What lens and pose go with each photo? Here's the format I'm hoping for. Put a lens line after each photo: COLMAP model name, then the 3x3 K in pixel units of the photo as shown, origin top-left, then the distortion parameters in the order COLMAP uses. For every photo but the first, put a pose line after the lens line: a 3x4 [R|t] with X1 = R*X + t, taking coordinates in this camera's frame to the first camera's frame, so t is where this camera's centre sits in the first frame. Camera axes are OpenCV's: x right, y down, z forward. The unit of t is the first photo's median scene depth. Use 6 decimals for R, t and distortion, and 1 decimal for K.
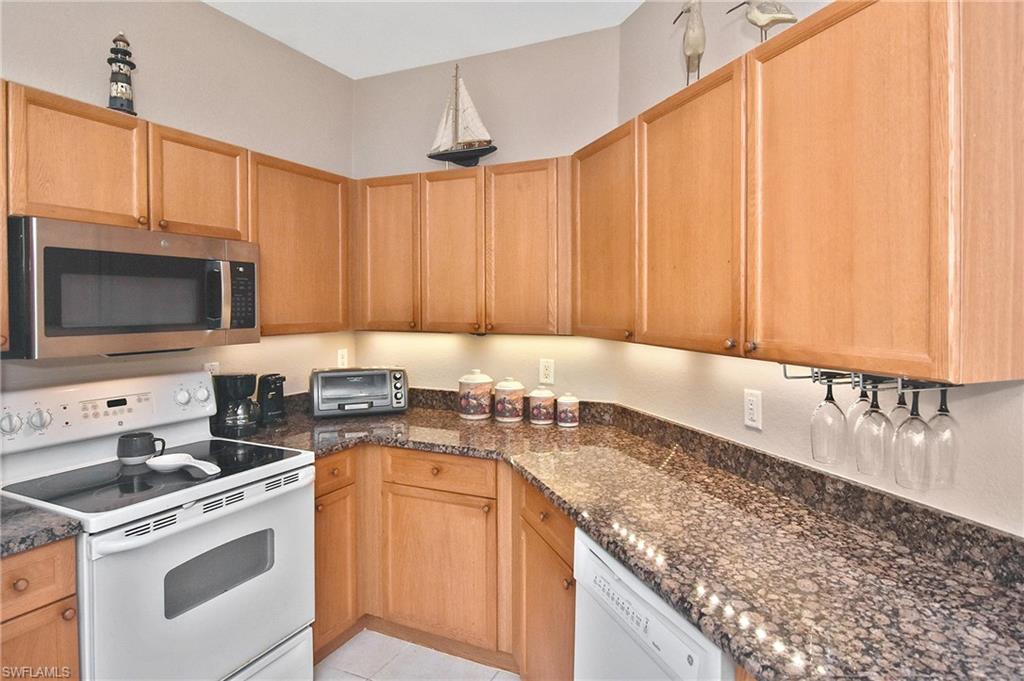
lens RADIAL K [[571.6, 0, 534.4], [0, 571.6, 309.1], [0, 0, 1]] dist [-0.000910, -0.000124]
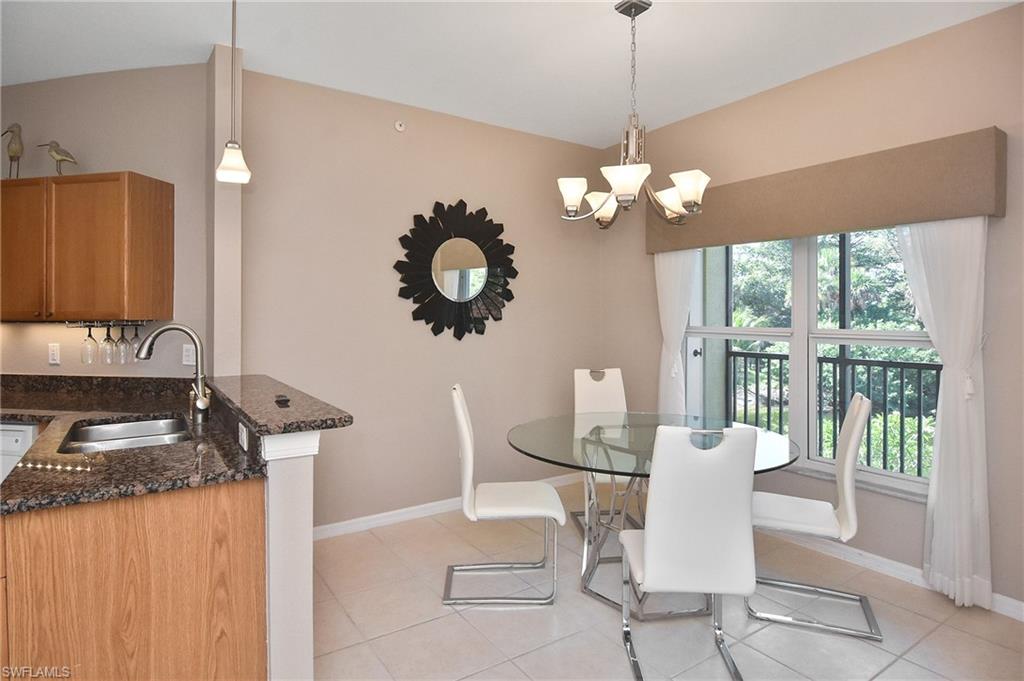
lens RADIAL K [[578.0, 0, 513.3], [0, 578.0, 309.7], [0, 0, 1]] dist [0.000536, -0.012622]
pose [[0.533300, 0.004039, 0.845917, -0.292570], [0.011458, 0.999862, -0.011998, 0.053505], [-0.845849, 0.016091, 0.533180, -0.914550]]
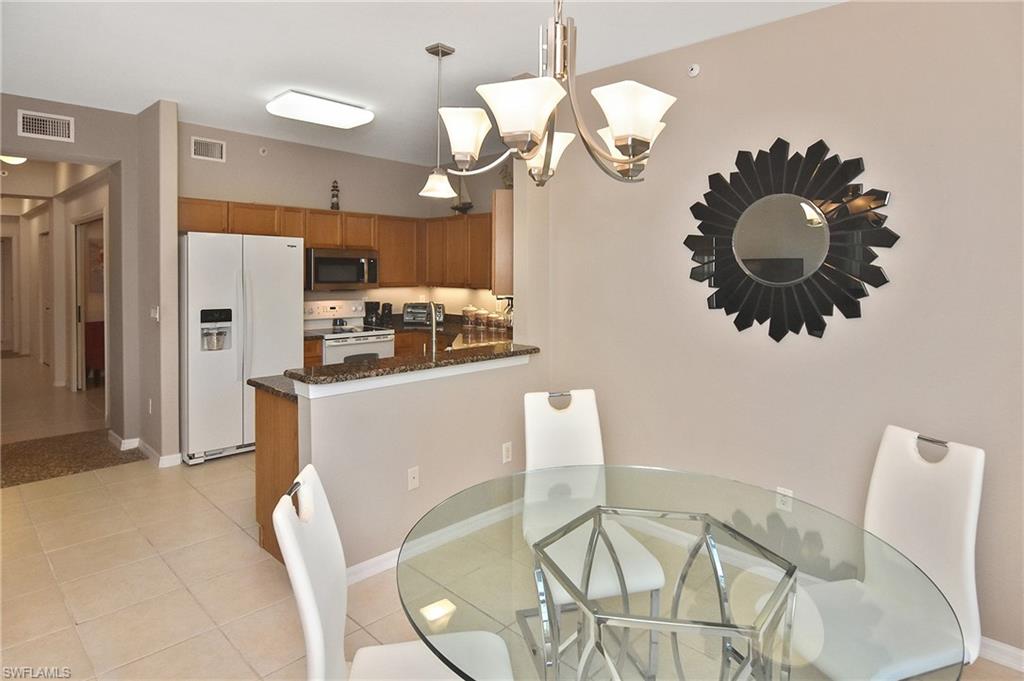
lens RADIAL K [[576.4, 0, 486.7], [0, 576.4, 282.4], [0, 0, 1]] dist [0.000068, 0.000005]
pose [[0.928584, 0.013361, -0.370882, 0.891722], [-0.010075, 0.999891, 0.010797, -0.003802], [0.370986, -0.006289, 0.928617, -1.181216]]
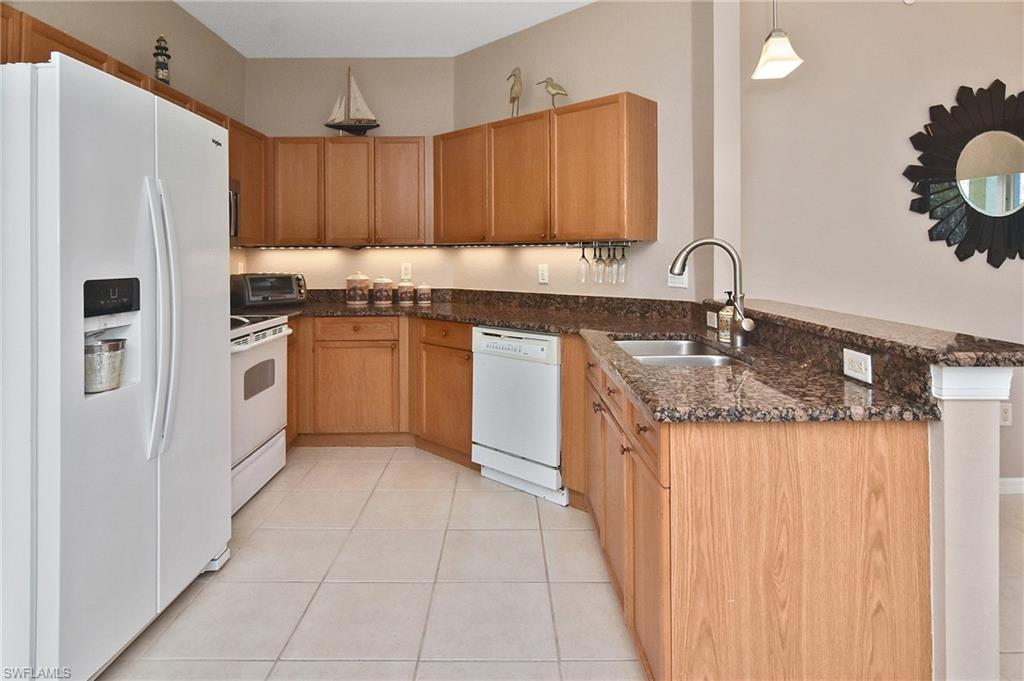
lens RADIAL K [[589.0, 0, 491.9], [0, 589.0, 253.4], [0, 0, 1]] dist [-0.005317, -0.002181]
pose [[0.915100, -0.004337, 0.403204, -0.460985], [0.009303, 0.999903, -0.010358, 0.090553], [-0.403120, 0.013229, 0.915051, -0.616119]]
